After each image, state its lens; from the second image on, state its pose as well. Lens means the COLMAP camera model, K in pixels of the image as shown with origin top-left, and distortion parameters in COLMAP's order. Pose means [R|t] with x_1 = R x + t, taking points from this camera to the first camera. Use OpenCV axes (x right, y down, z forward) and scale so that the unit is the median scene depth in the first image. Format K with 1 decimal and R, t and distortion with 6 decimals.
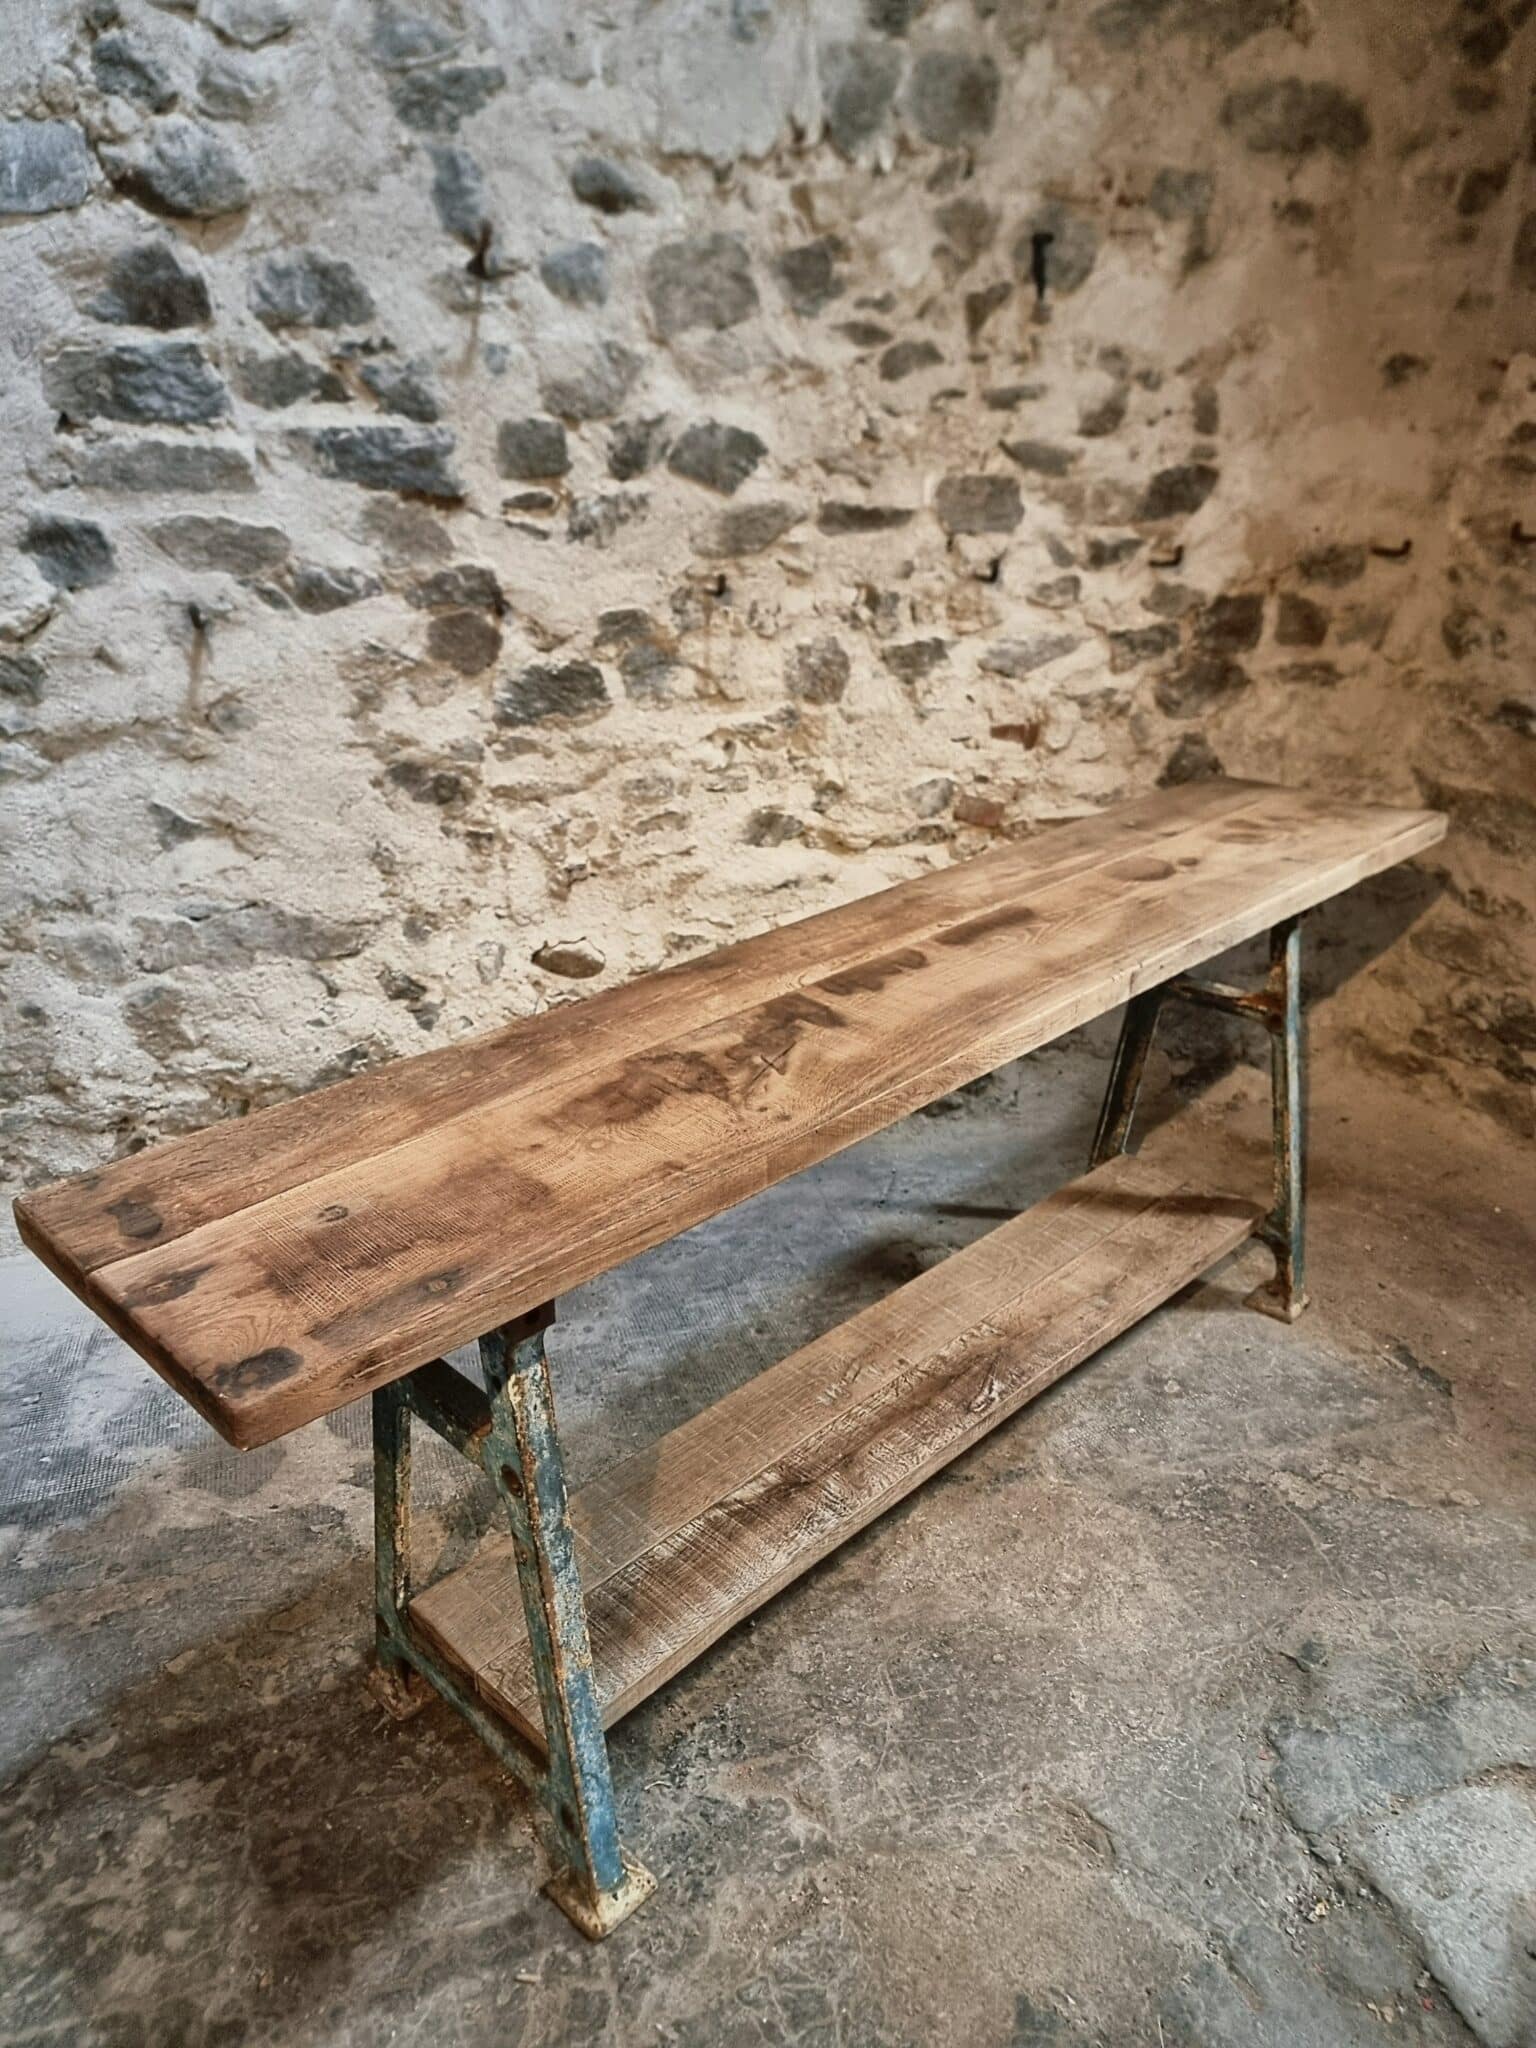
lens RADIAL K [[1432.8, 0, 750.8], [0, 1432.8, 1026.8], [0, 0, 1]] dist [0.067779, -0.070041]
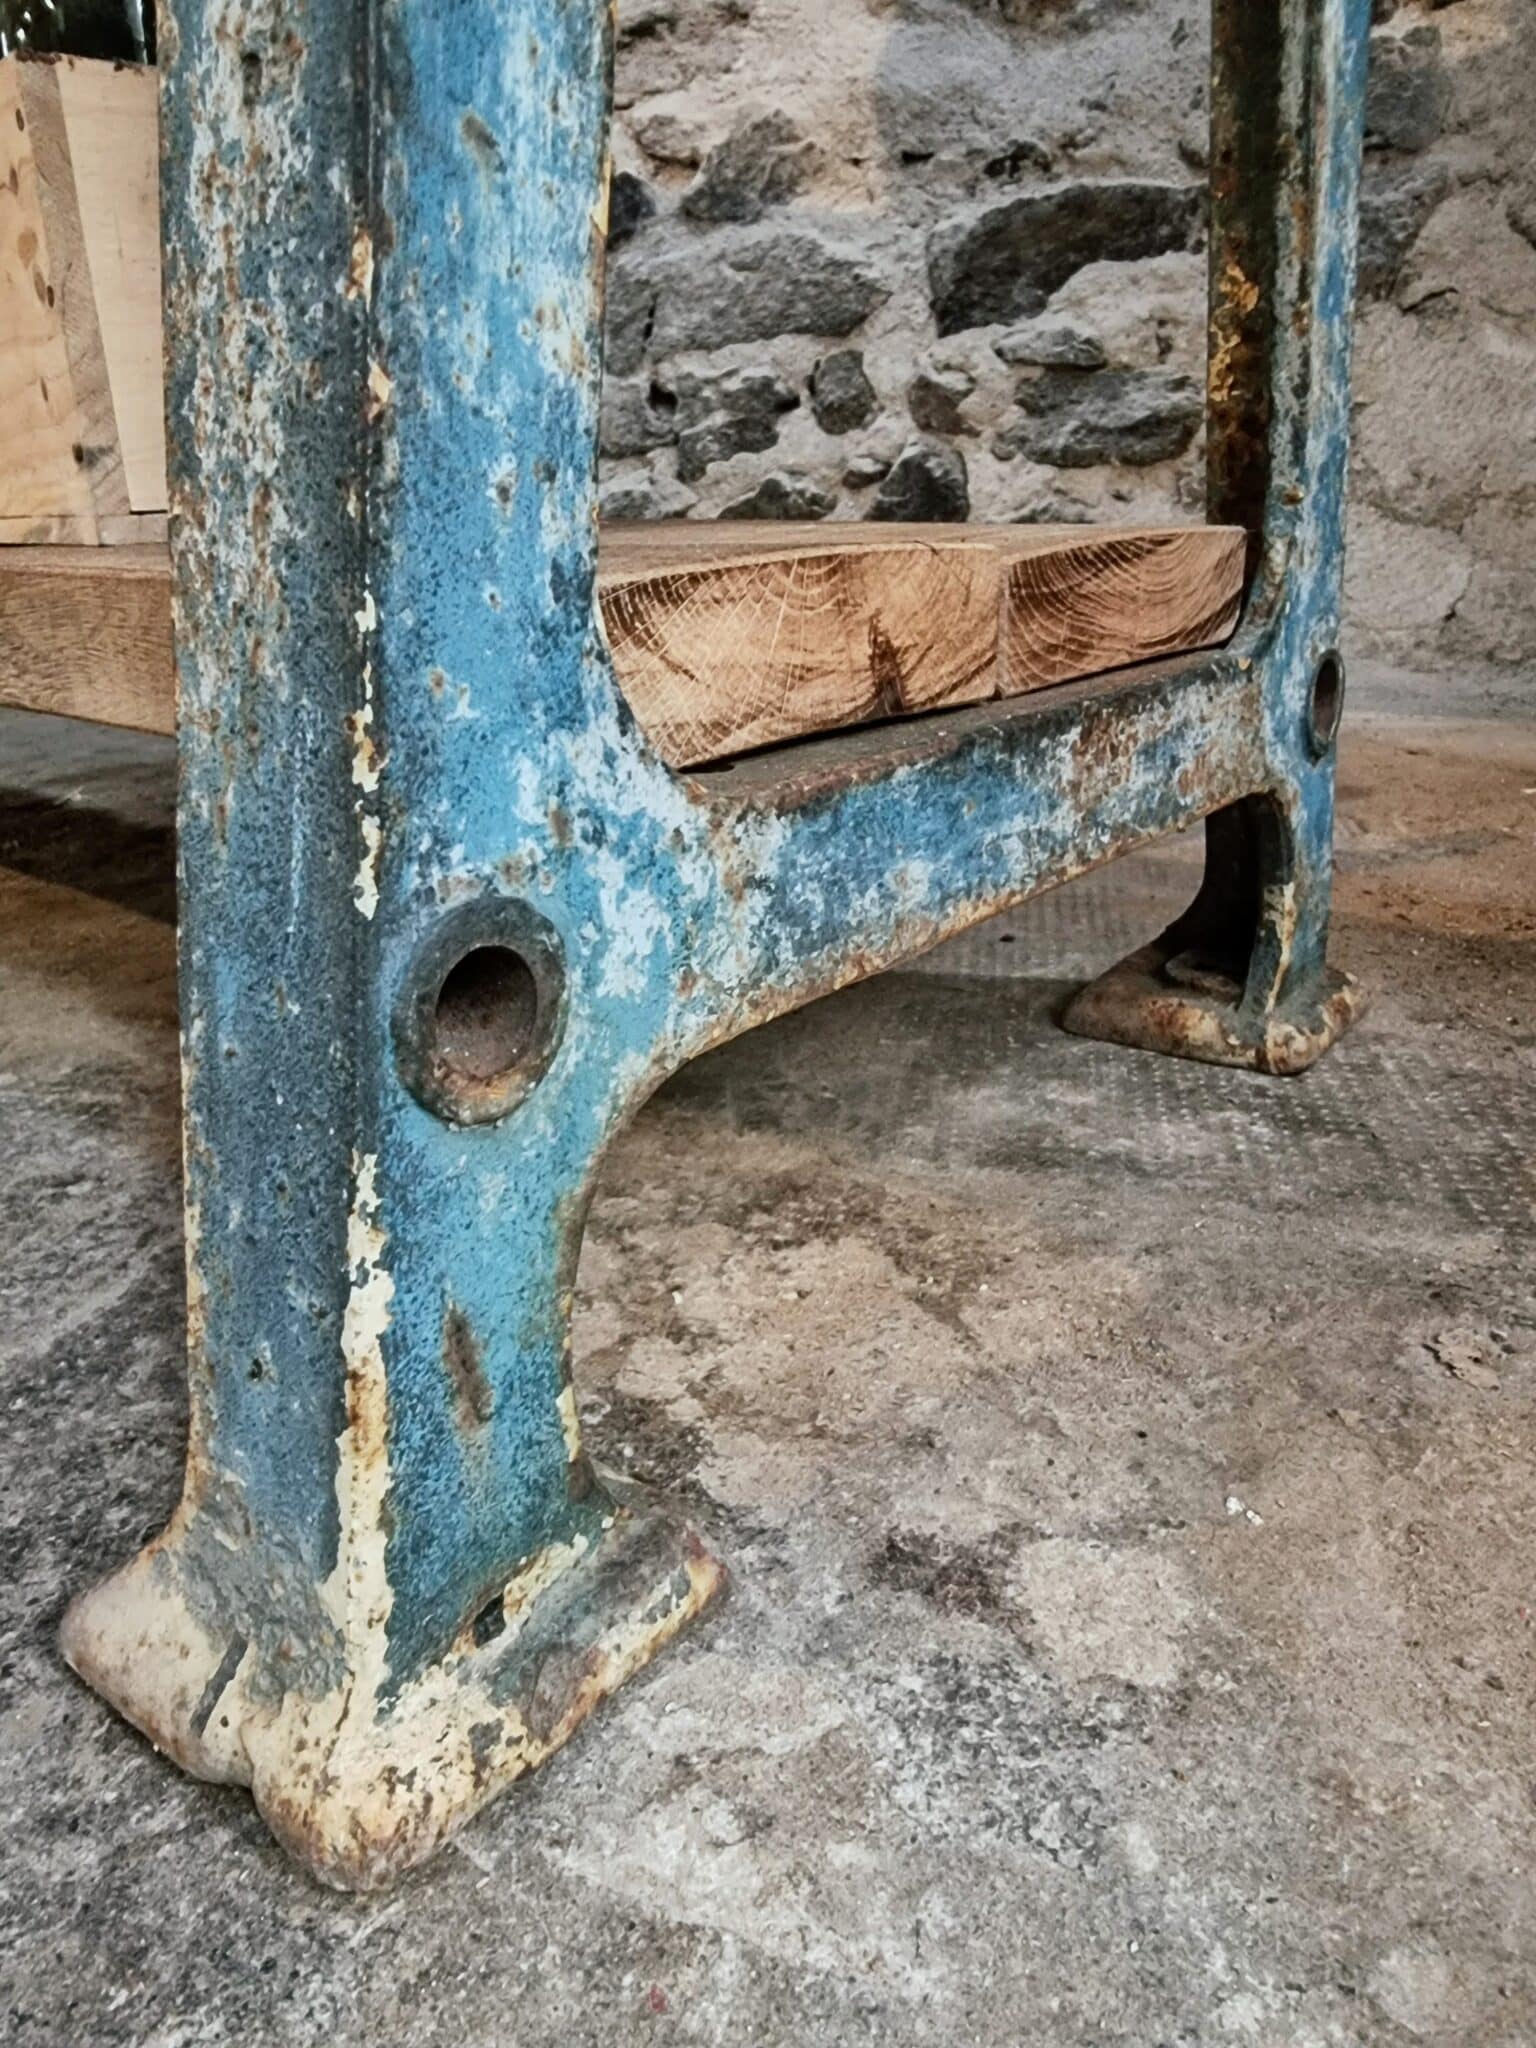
lens RADIAL K [[1457.3, 0, 751.6], [0, 1457.3, 1015.1], [0, 0, 1]] dist [-0.023734, 0.006154]
pose [[0.794464, 0.196212, -0.574741, 0.436845], [-0.233953, 0.972211, 0.008513, 0.234240], [0.560440, 0.127699, 0.818291, 0.728883]]
